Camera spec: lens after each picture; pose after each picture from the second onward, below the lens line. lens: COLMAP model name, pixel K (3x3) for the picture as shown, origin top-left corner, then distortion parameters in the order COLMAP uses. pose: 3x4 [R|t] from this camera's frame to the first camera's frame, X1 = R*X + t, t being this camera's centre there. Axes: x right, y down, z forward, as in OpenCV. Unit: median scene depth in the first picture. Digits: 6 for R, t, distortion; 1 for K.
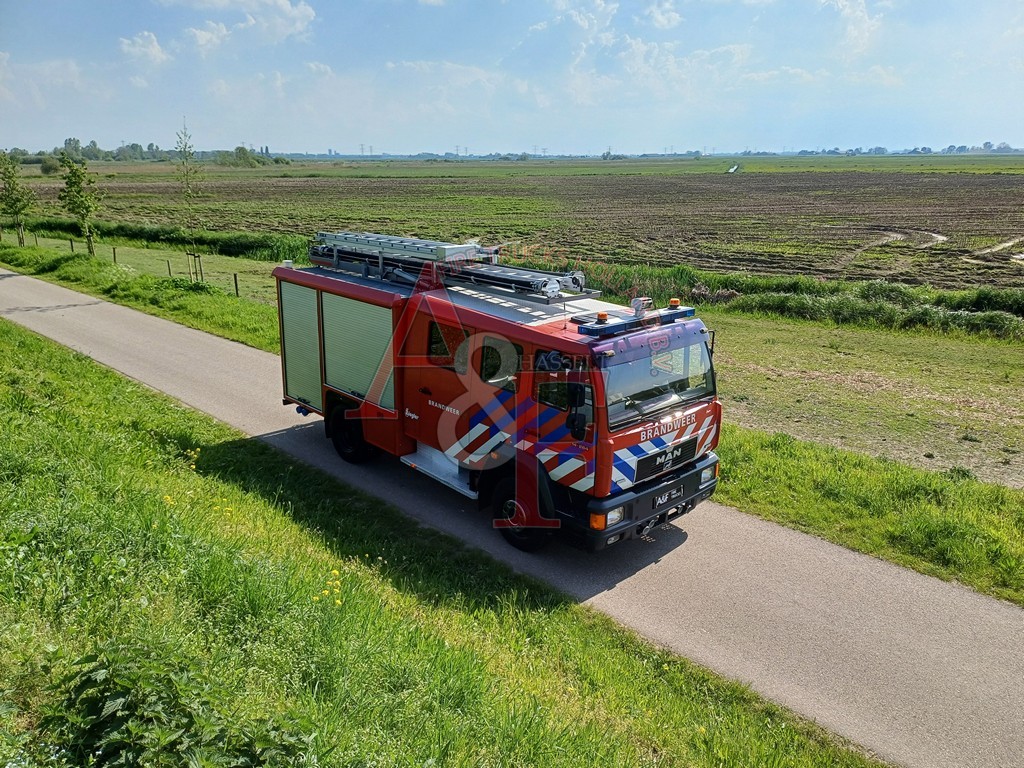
lens RADIAL K [[768.5, 0, 514.3], [0, 768.5, 362.0], [0, 0, 1]] dist [0.107265, -0.158662]
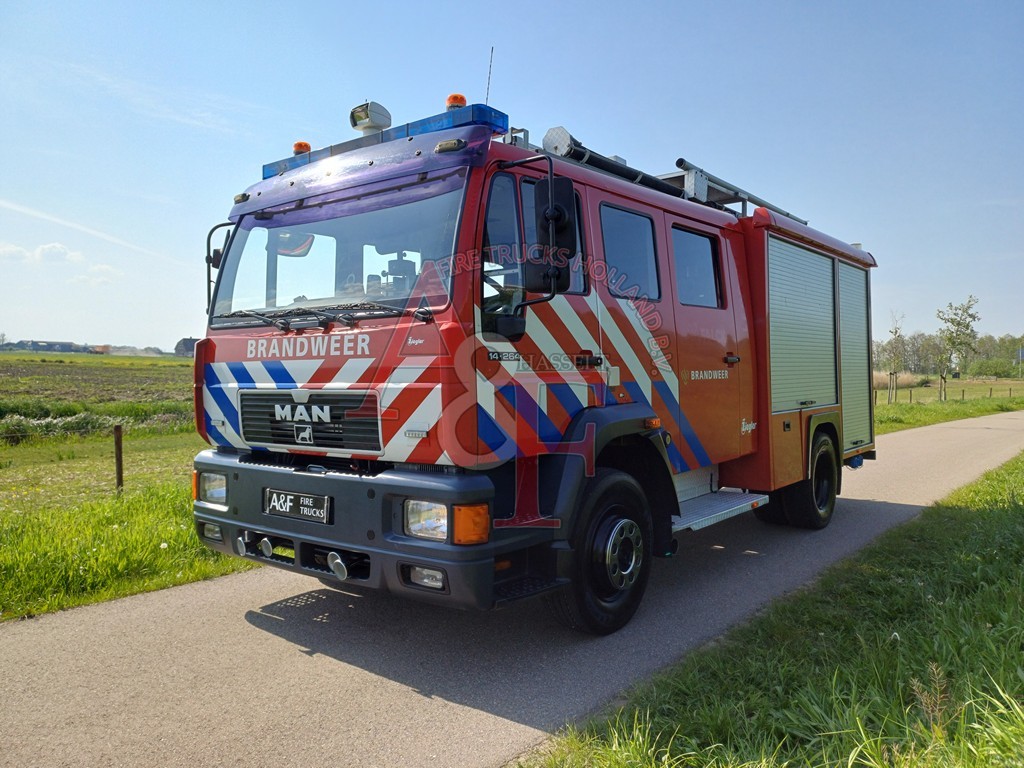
lens RADIAL K [[768.5, 0, 514.3], [0, 768.5, 362.0], [0, 0, 1]] dist [0.107265, -0.158662]
pose [[0.155261, -0.036317, -0.987206, 0.673869], [-0.242912, 0.967238, -0.073786, 0.094212], [0.957542, 0.251260, 0.141353, 1.033891]]
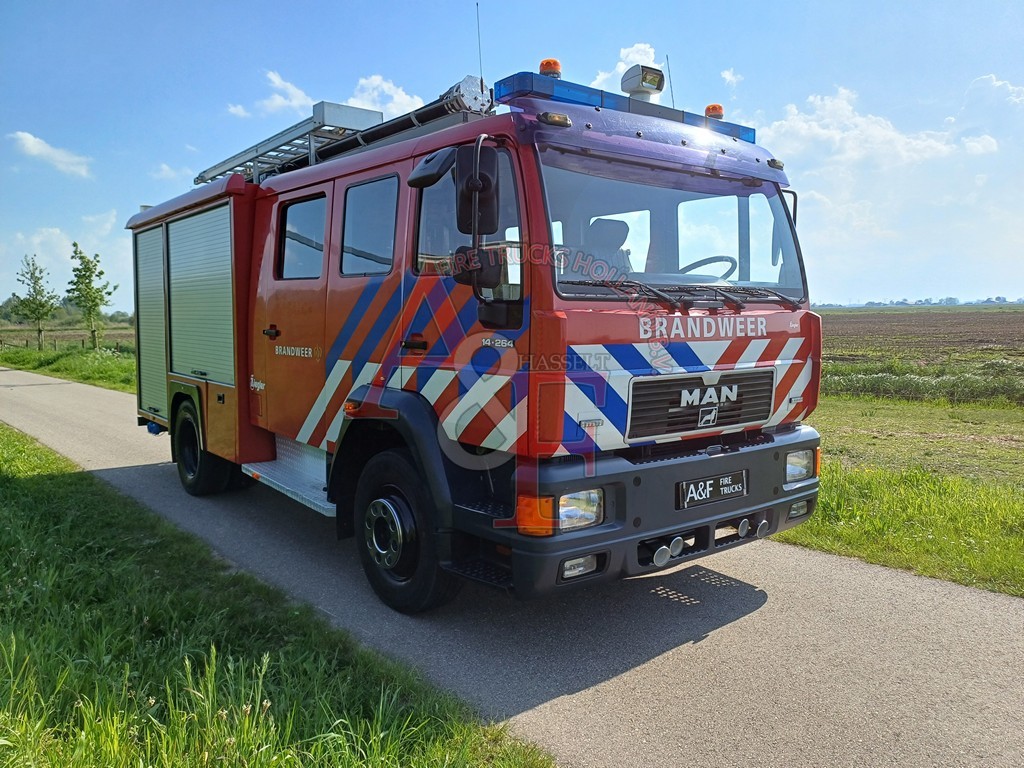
lens RADIAL K [[766.2, 0, 506.9], [0, 766.2, 368.9], [0, 0, 1]] dist [0.073229, -0.090183]
pose [[0.995531, -0.009208, -0.093985, 0.121782], [-0.008527, 0.982405, -0.186569, 0.189786], [0.094049, 0.186536, 0.977936, 0.533539]]
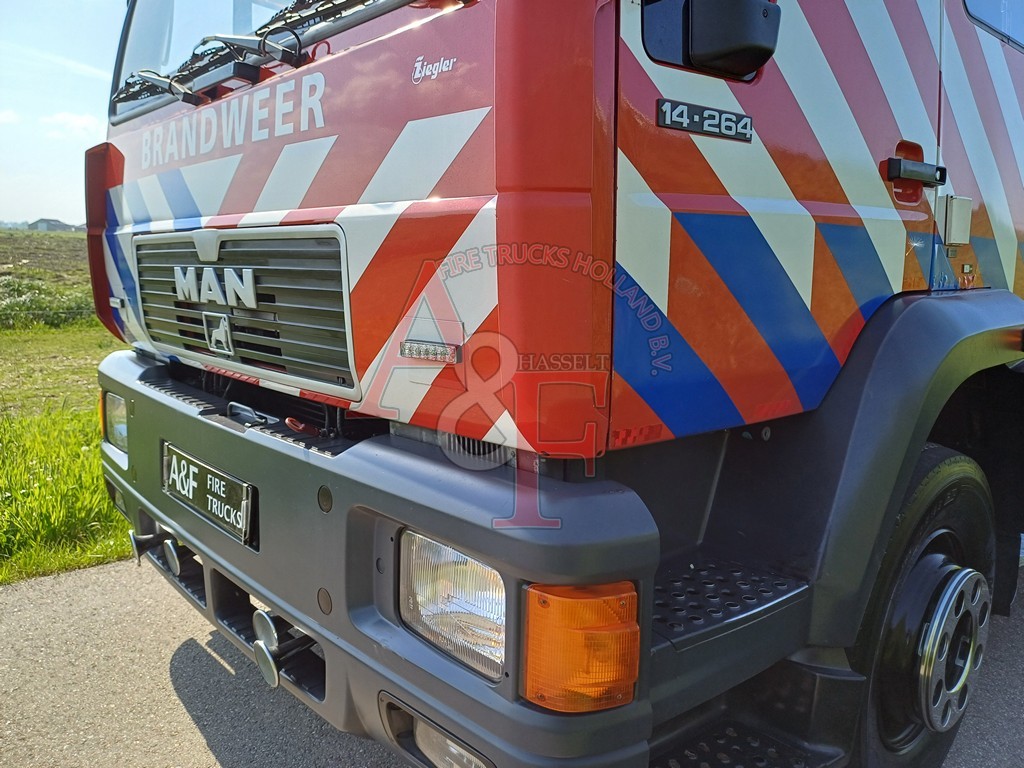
lens RADIAL K [[766.2, 0, 506.9], [0, 766.2, 368.9], [0, 0, 1]] dist [0.073229, -0.090183]
pose [[-0.025586, 0.109980, -0.993604, 0.399111], [-0.274853, 0.954850, 0.112768, 0.097212], [0.961146, 0.275981, 0.005798, 1.064773]]
